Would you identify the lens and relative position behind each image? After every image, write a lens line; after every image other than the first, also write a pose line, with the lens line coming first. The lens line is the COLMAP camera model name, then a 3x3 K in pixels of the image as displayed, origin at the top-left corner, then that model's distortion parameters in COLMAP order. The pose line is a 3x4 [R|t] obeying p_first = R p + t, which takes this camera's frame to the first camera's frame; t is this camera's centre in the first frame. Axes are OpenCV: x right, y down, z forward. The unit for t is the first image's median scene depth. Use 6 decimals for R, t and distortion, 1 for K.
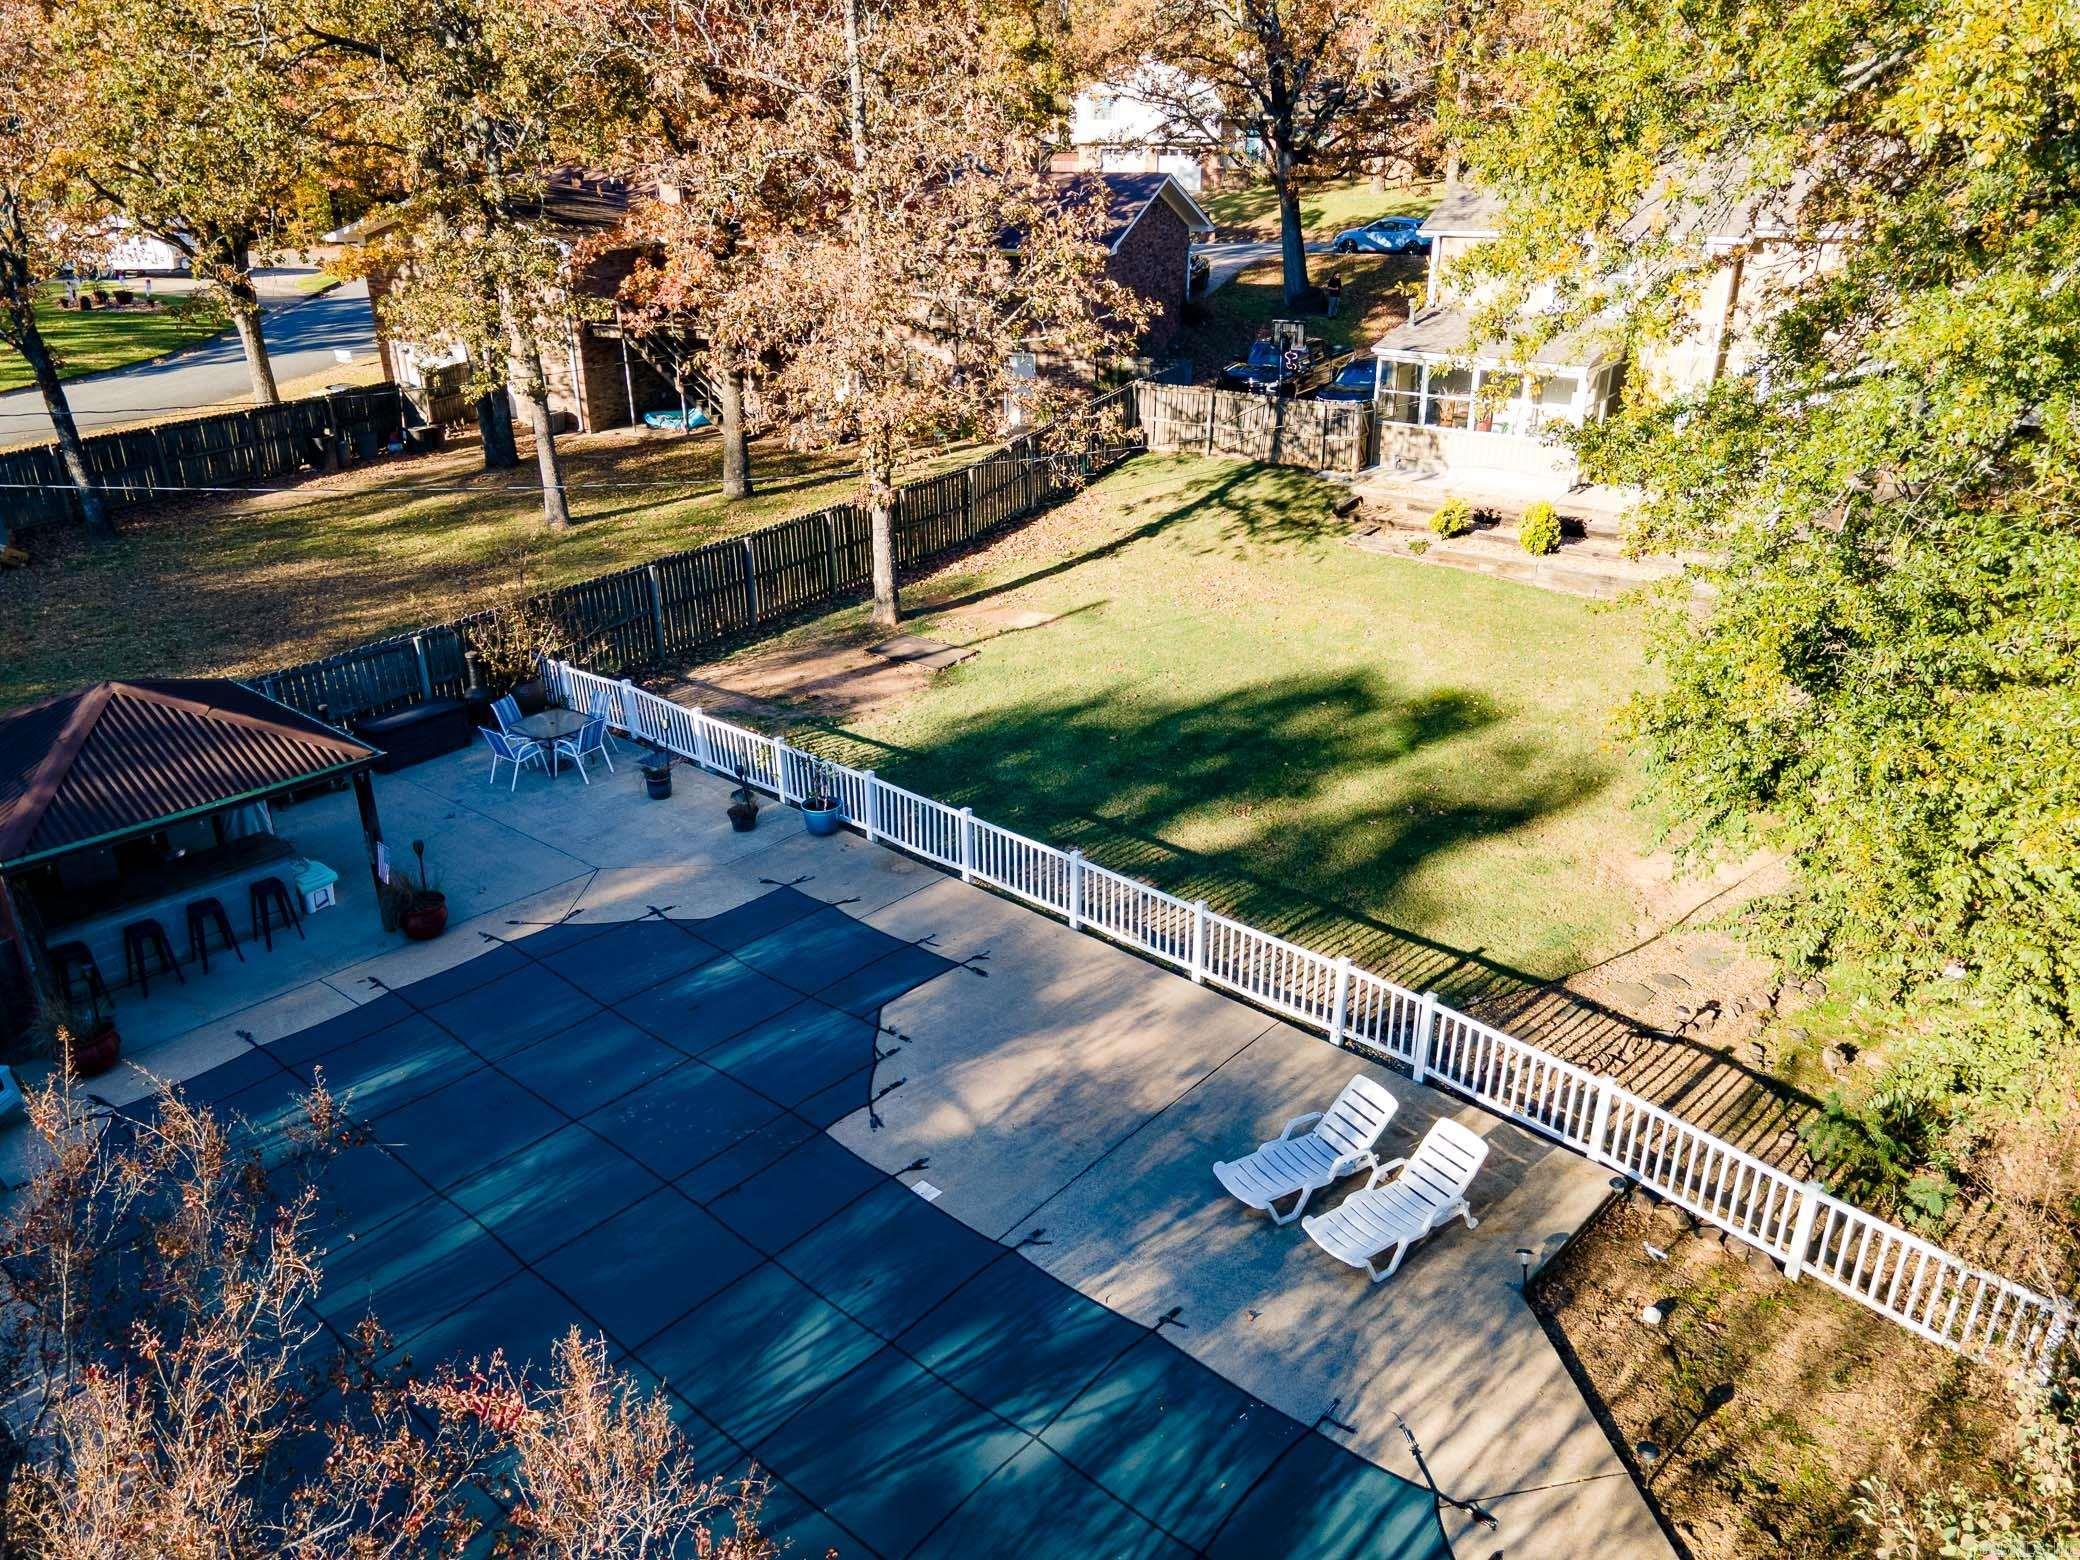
lens RADIAL K [[1511.6, 0, 1040.0], [0, 1511.6, 780.0], [0, 0, 1]] dist [0.066112, 0.000340]
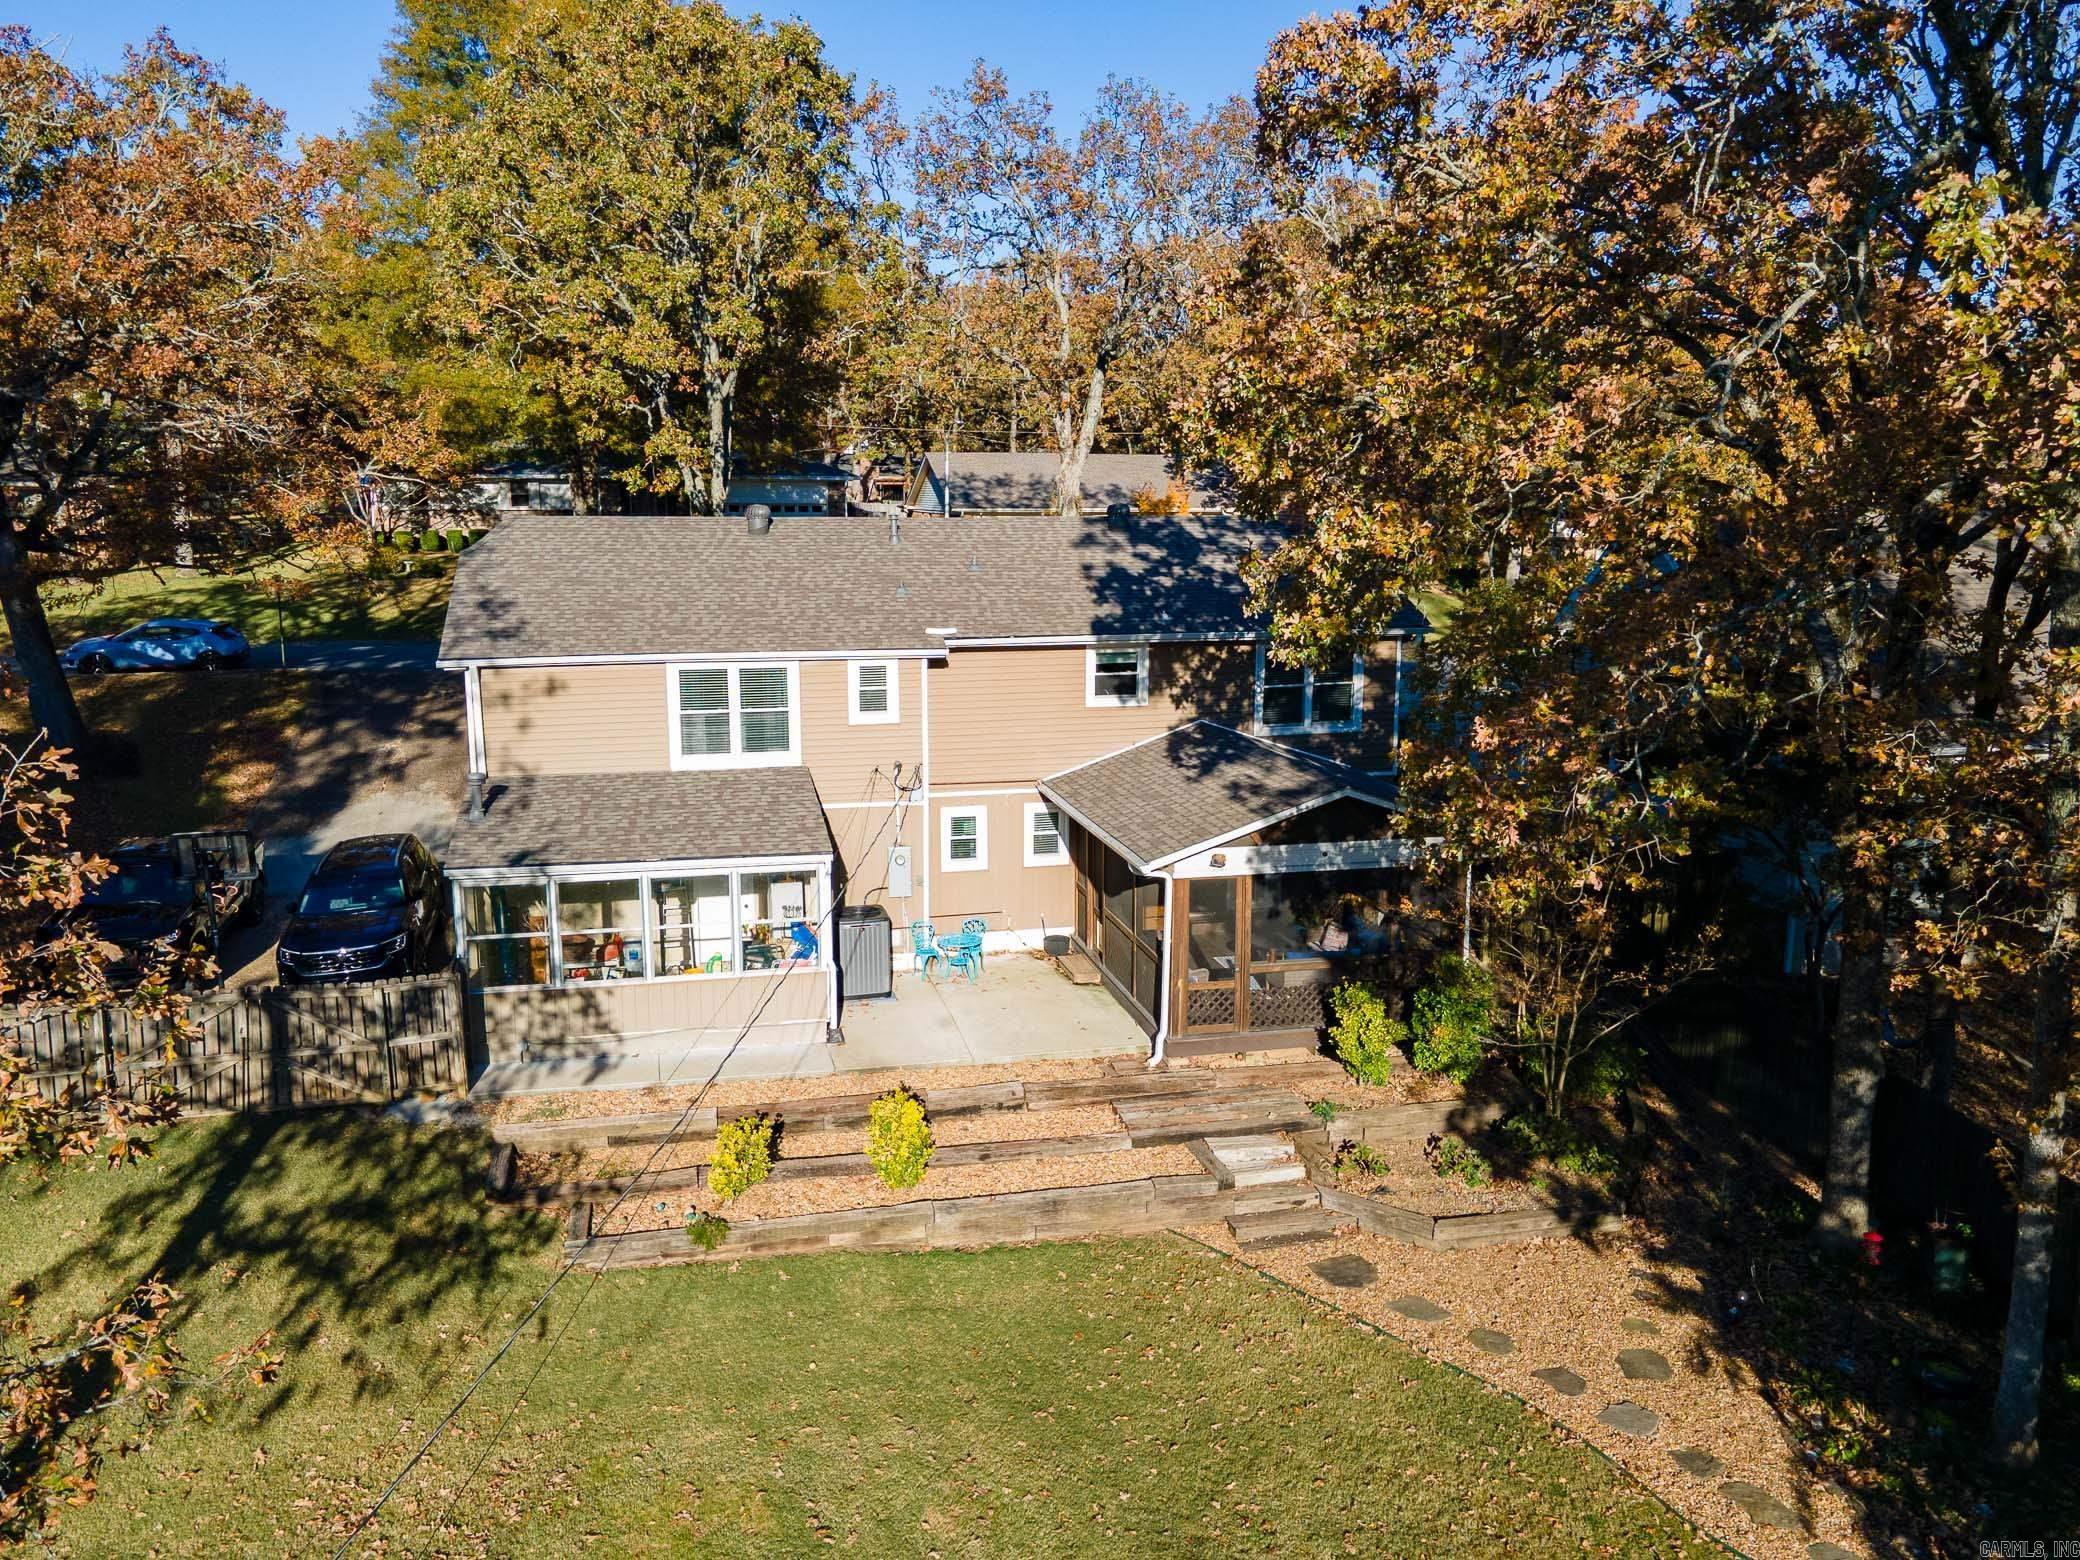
lens RADIAL K [[1464.2, 0, 1040.0], [0, 1464.2, 780.0], [0, 0, 1]] dist [0.027982, 0.003470]
pose [[0.638396, -0.138253, 0.757190, -0.045492], [0.293704, 0.953058, -0.073610, -0.207938], [-0.711470, 0.269382, 0.649033, 0.478971]]
